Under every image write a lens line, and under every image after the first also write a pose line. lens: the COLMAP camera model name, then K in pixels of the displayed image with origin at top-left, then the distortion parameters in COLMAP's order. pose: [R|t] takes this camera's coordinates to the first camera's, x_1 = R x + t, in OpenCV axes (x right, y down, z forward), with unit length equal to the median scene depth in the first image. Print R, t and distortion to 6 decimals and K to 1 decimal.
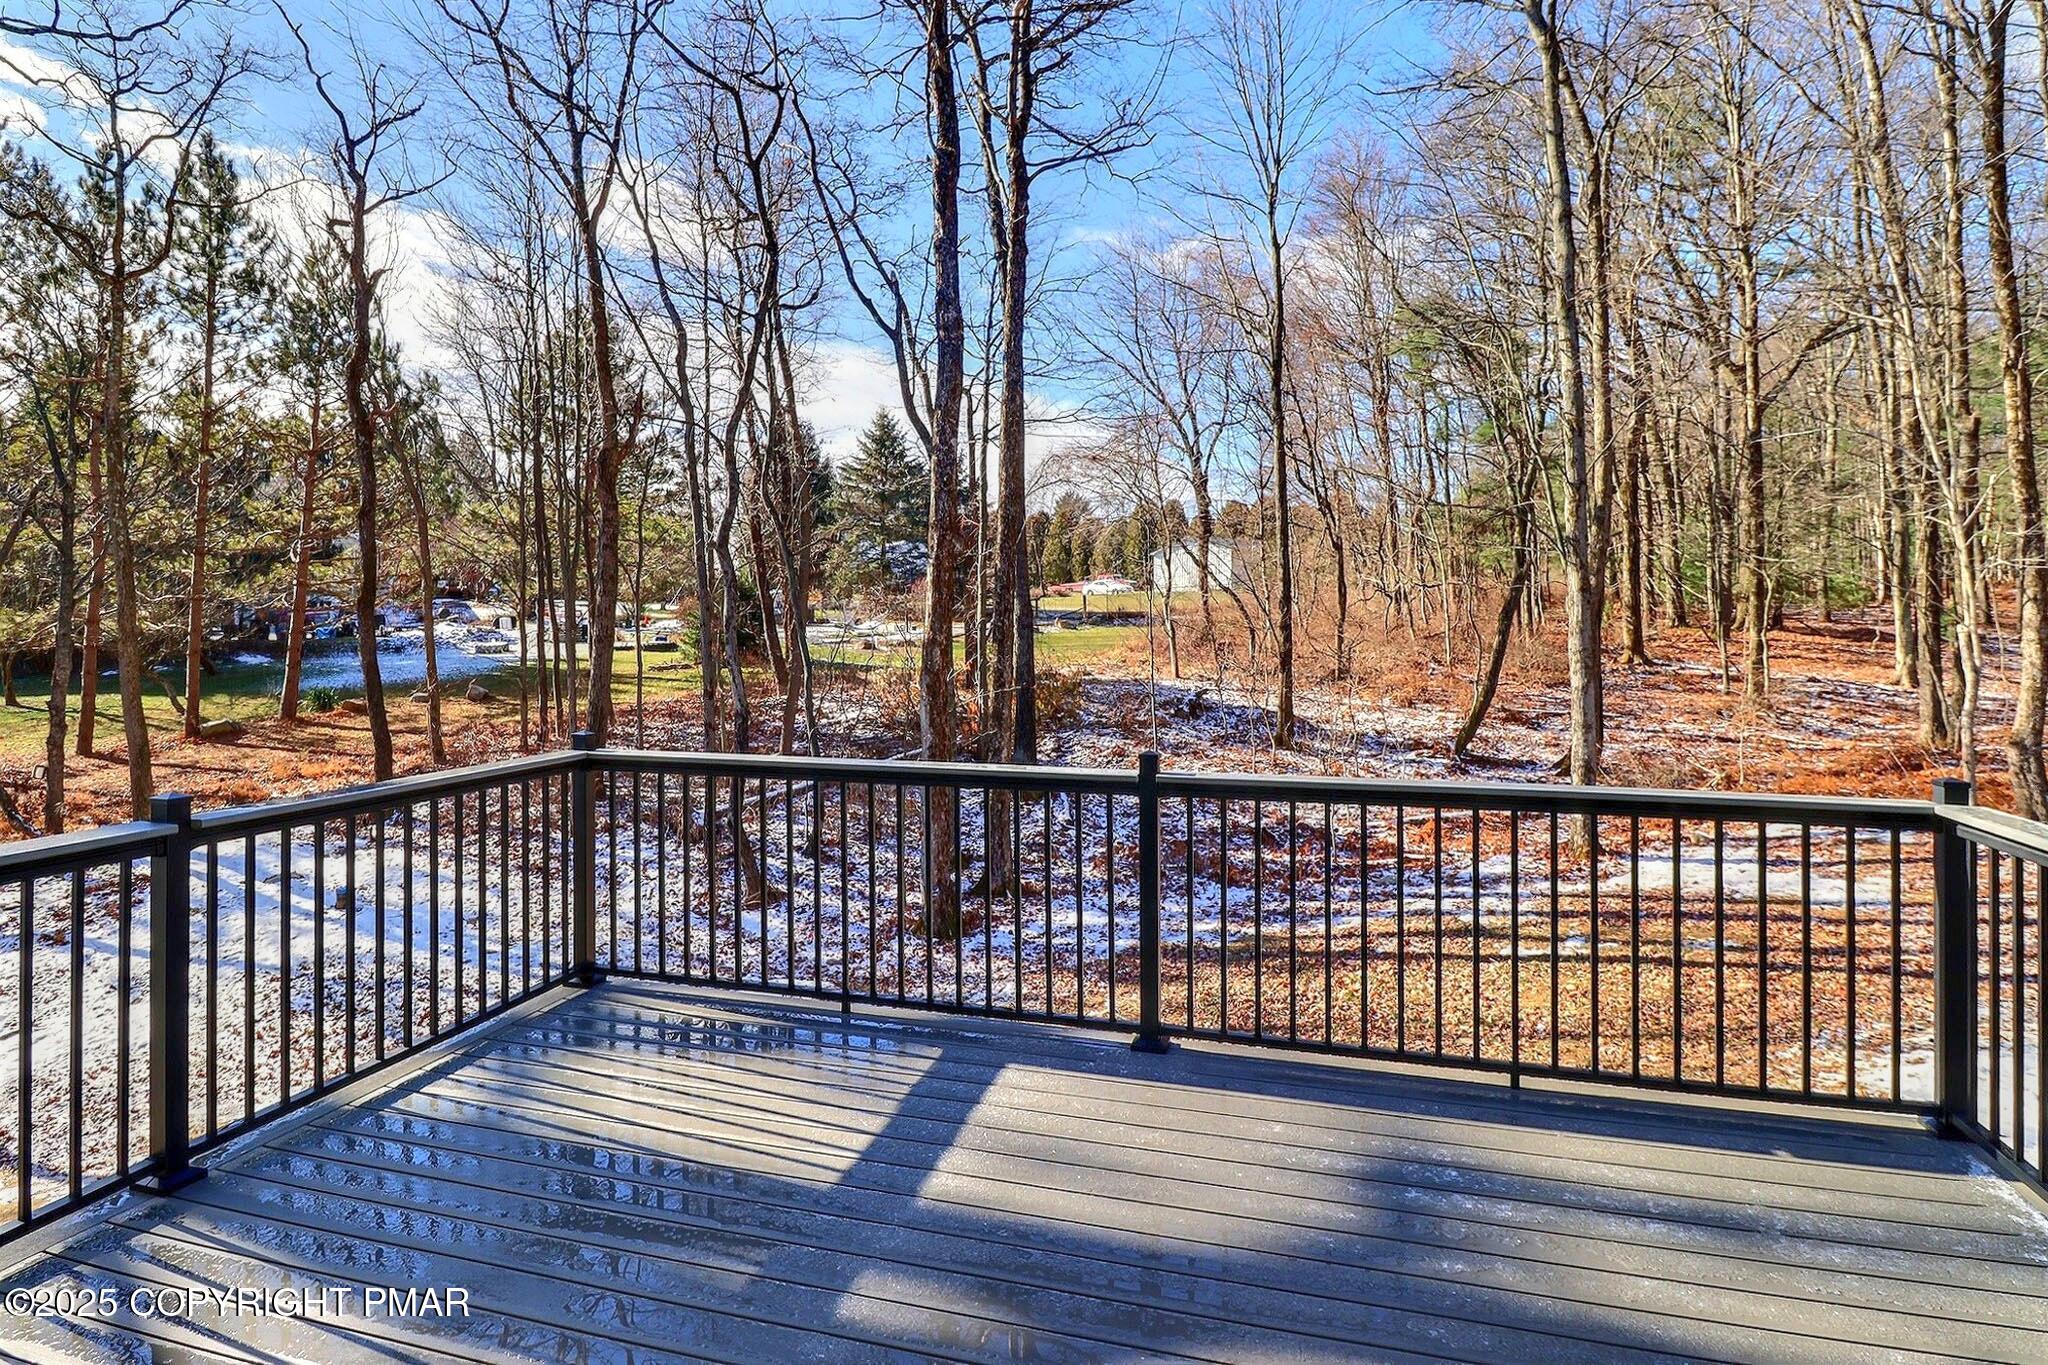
lens RADIAL K [[1280.2, 0, 1025.8], [0, 1280.2, 605.8], [0, 0, 1]] dist [0.002811, -0.022731]
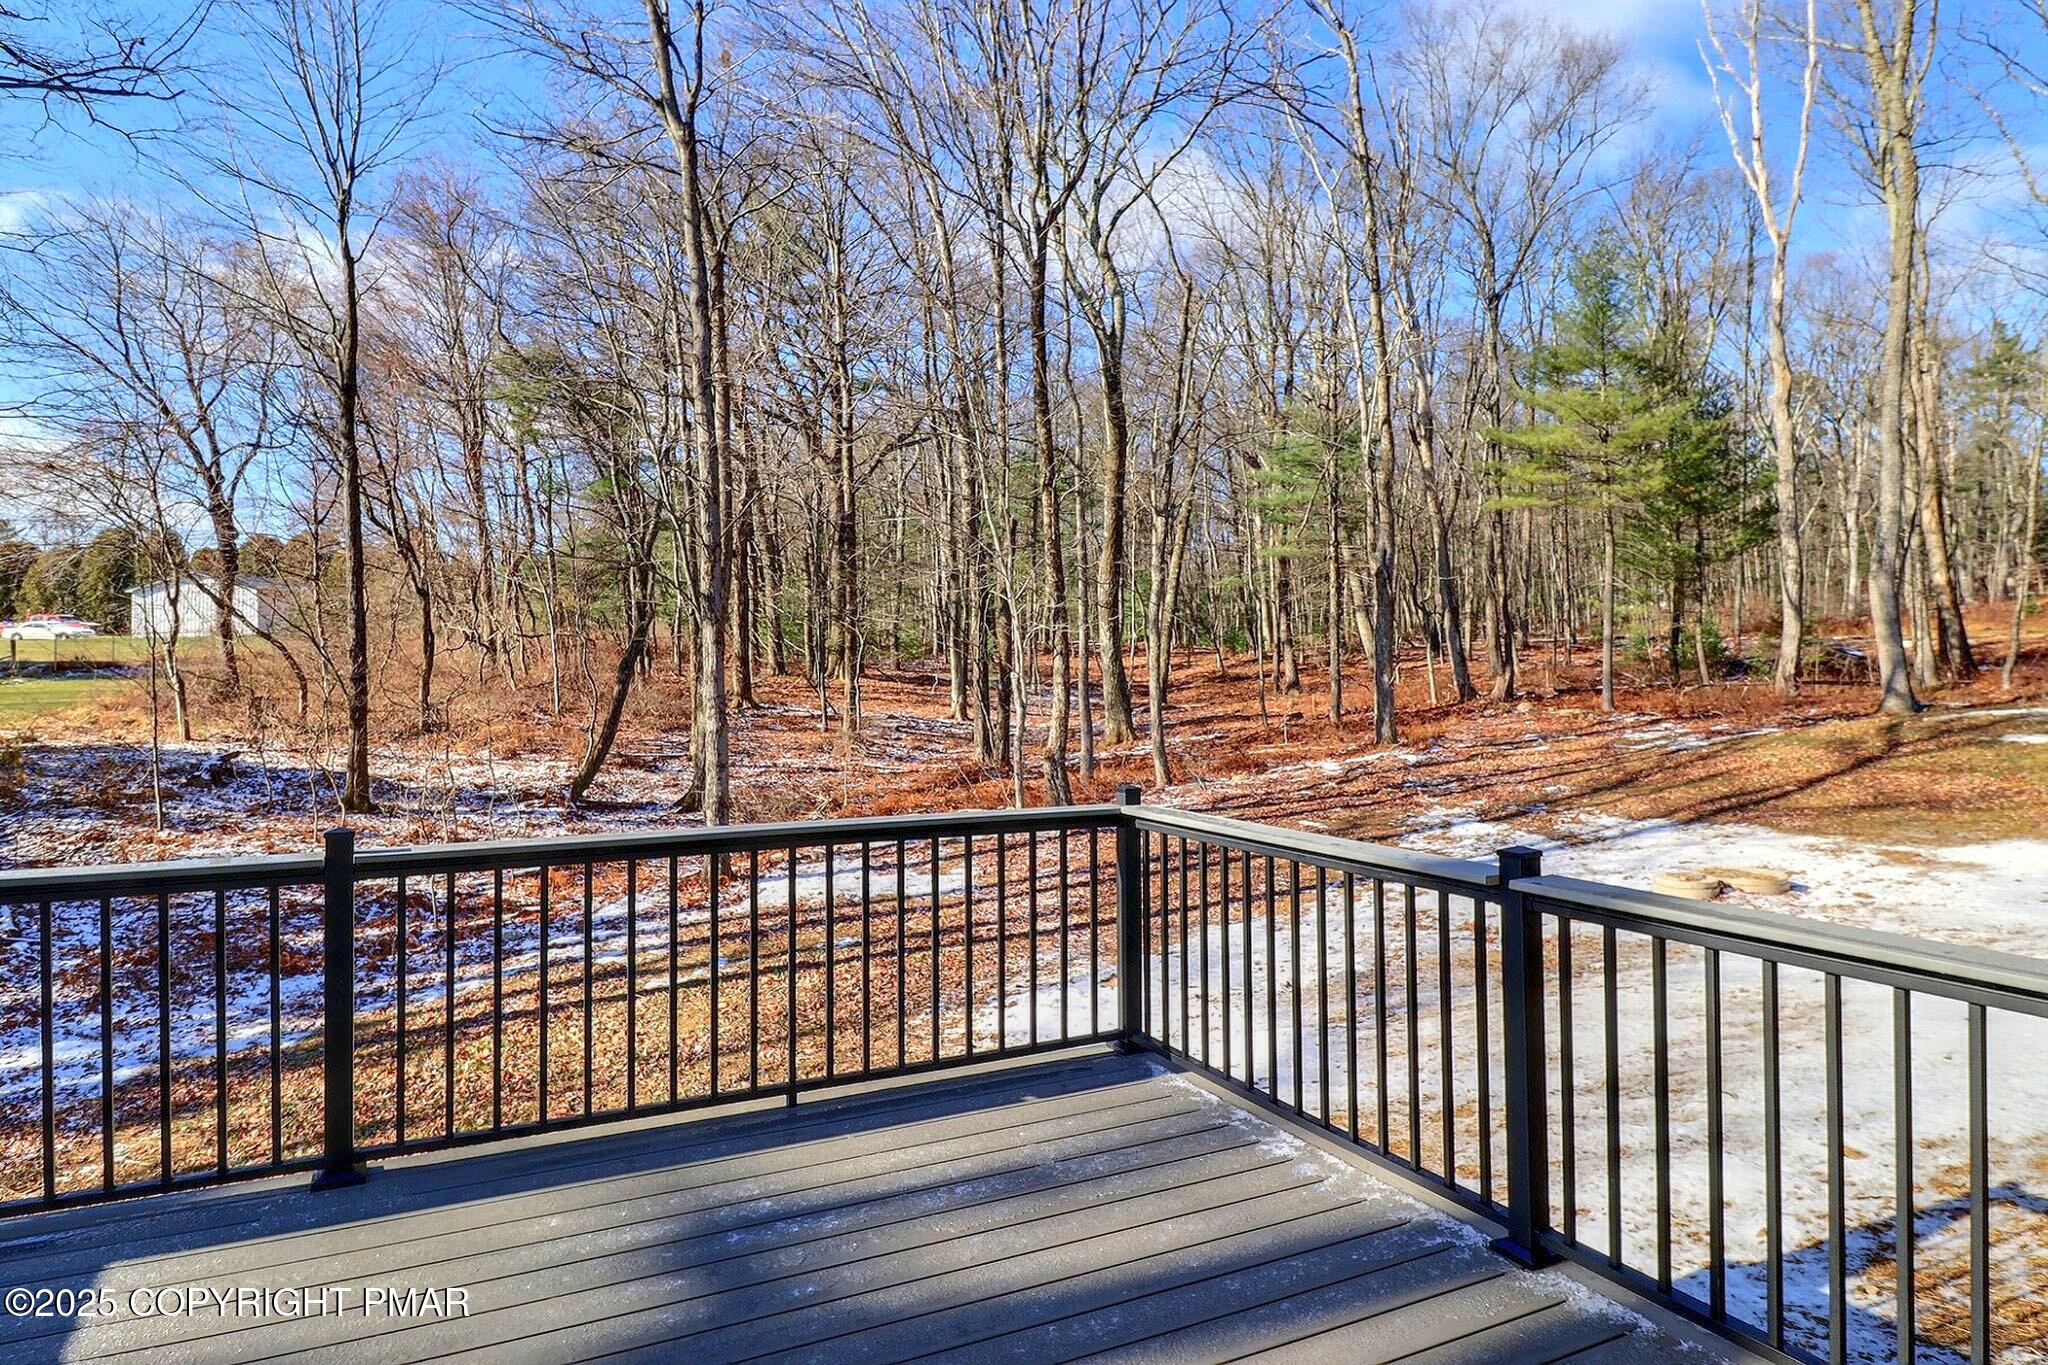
lens RADIAL K [[1185.6, 0, 1024.0], [0, 1185.6, 643.4], [0, 0, 1]] dist [0.003180, -0.011420]
pose [[0.674286, 0.012388, 0.738366, -0.136048], [-0.004723, 0.999911, -0.012463, -0.000058], [-0.738455, 0.004916, 0.674285, 0.109785]]
